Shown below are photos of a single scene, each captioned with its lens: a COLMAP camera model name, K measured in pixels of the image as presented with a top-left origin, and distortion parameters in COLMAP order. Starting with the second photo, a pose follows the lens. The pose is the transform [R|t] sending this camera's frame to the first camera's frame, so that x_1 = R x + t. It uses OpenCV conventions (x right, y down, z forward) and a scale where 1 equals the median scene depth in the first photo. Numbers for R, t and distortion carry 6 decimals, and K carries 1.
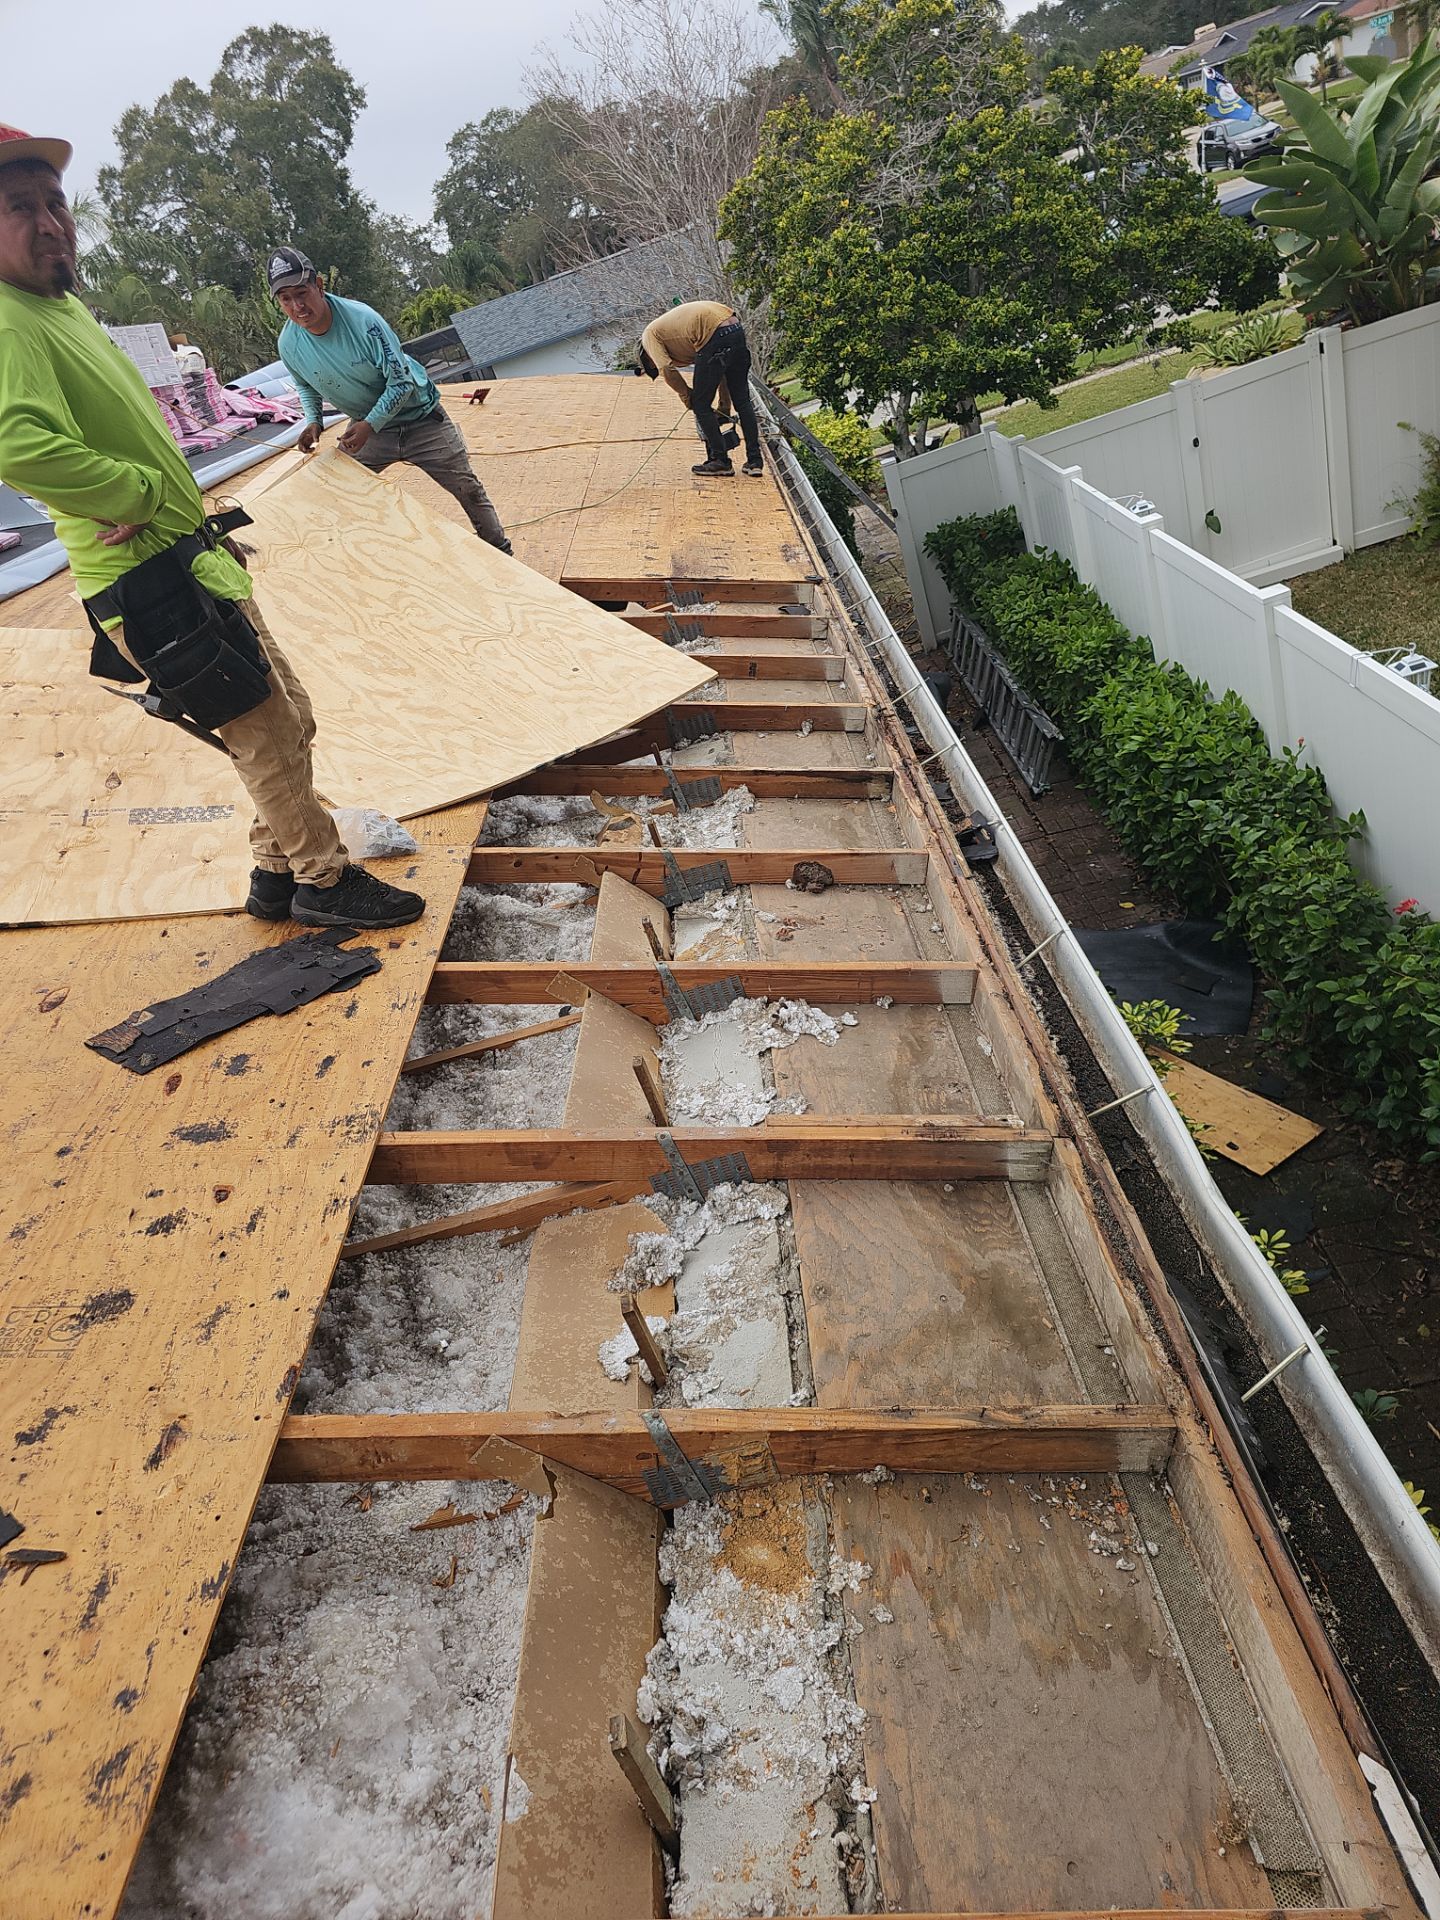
lens RADIAL K [[1259.2, 0, 720.0], [0, 1259.2, 960.0], [0, 0, 1]] dist [0.052519, -0.043521]
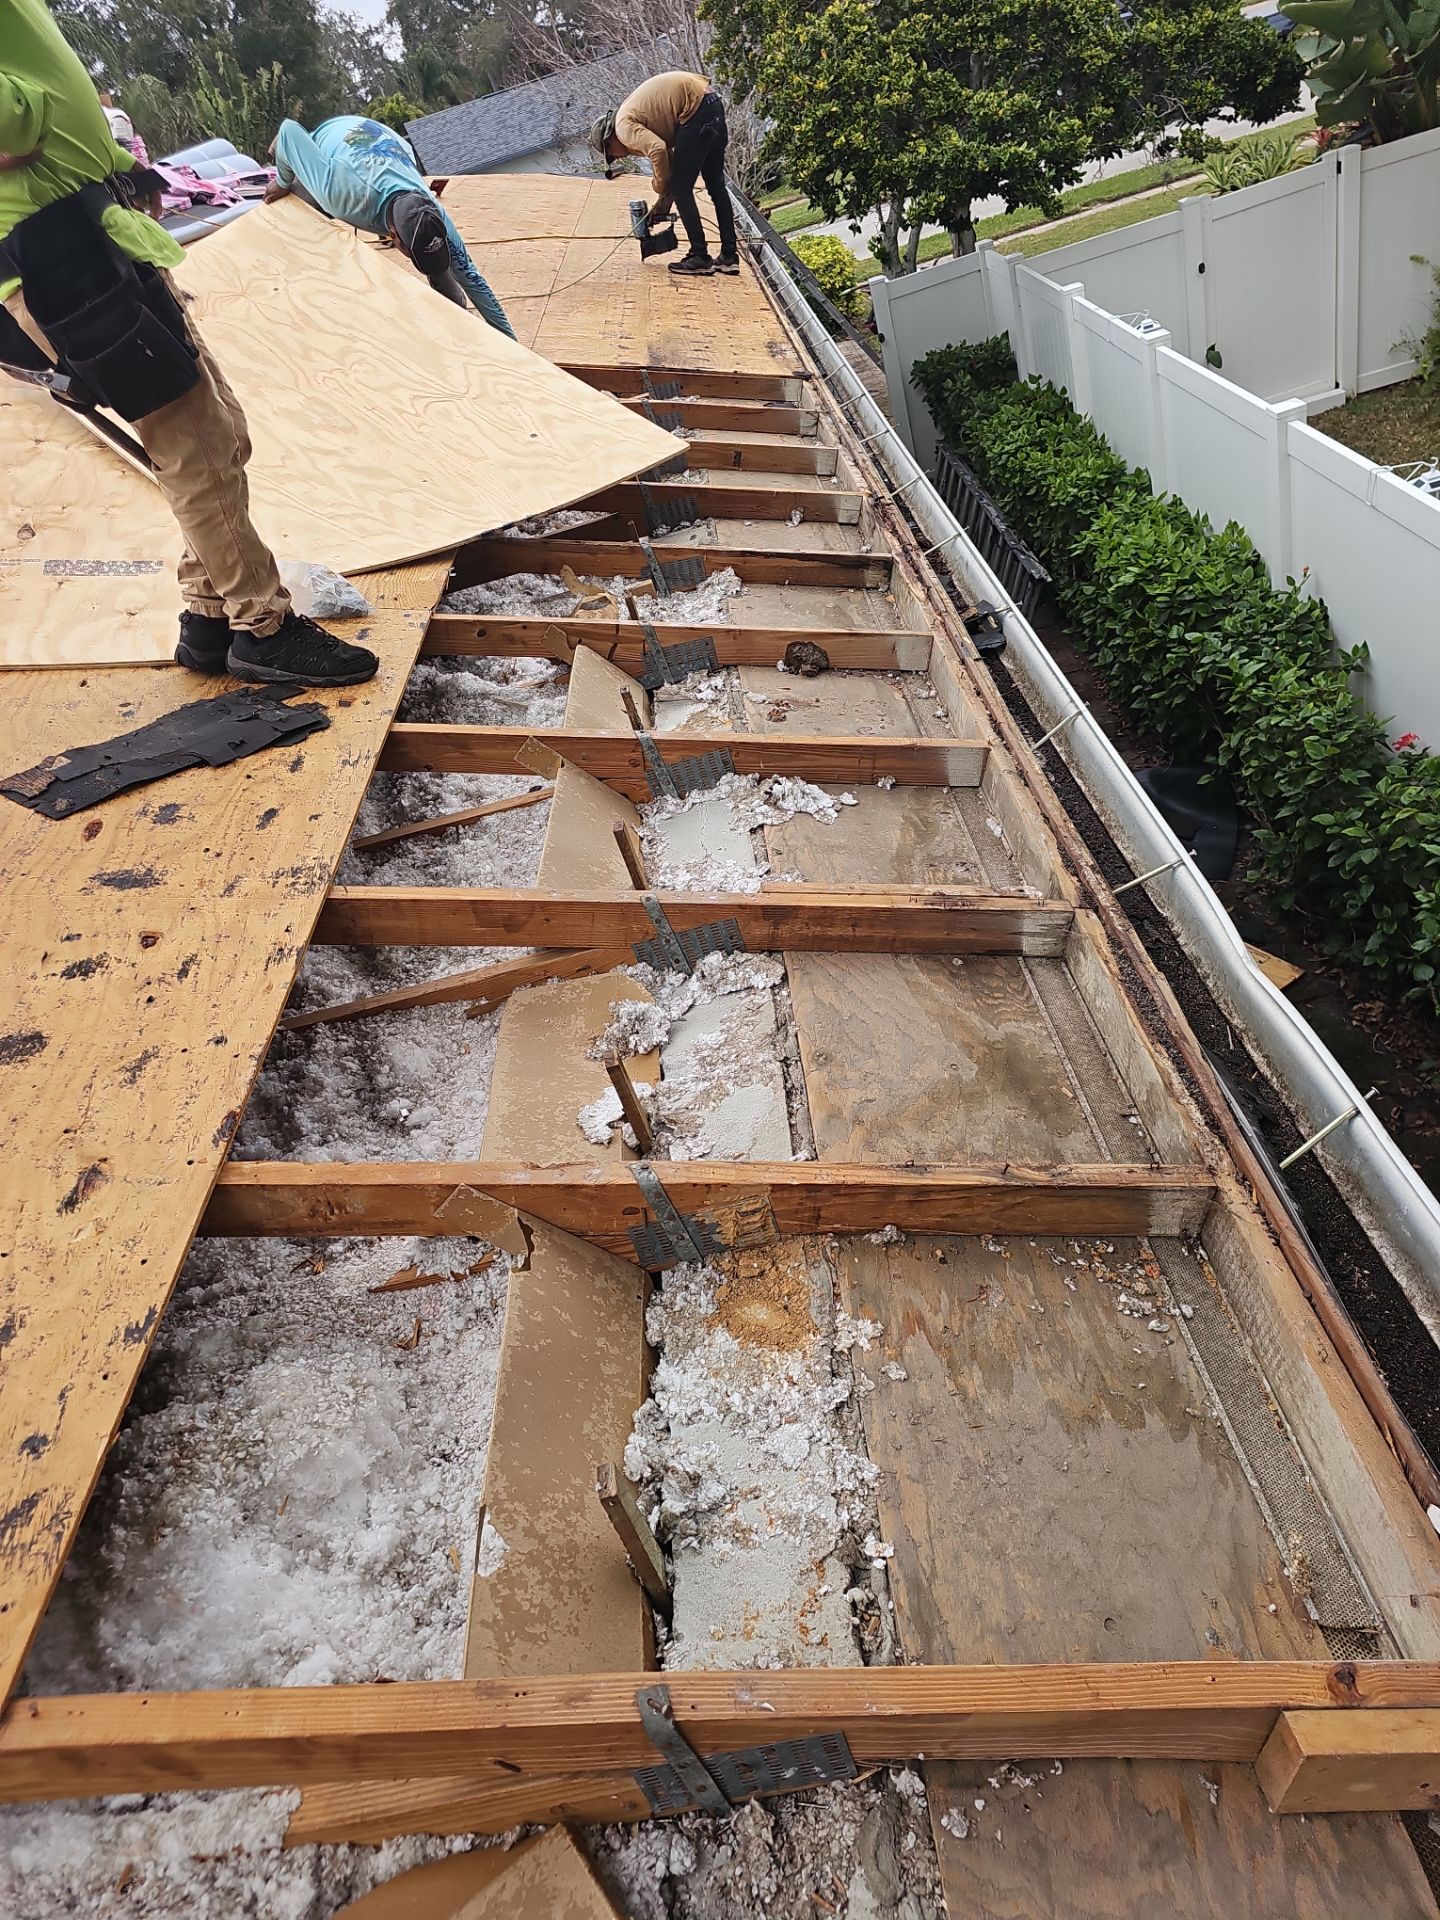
lens RADIAL K [[1252.2, 0, 727.4], [0, 1252.2, 969.1], [0, 0, 1]] dist [0.064594, -0.066308]
pose [[0.999038, 0.018420, 0.039793, -0.022990], [-0.022300, 0.994799, 0.099383, 0.099580], [-0.037755, -0.100175, 0.994253, 0.098850]]
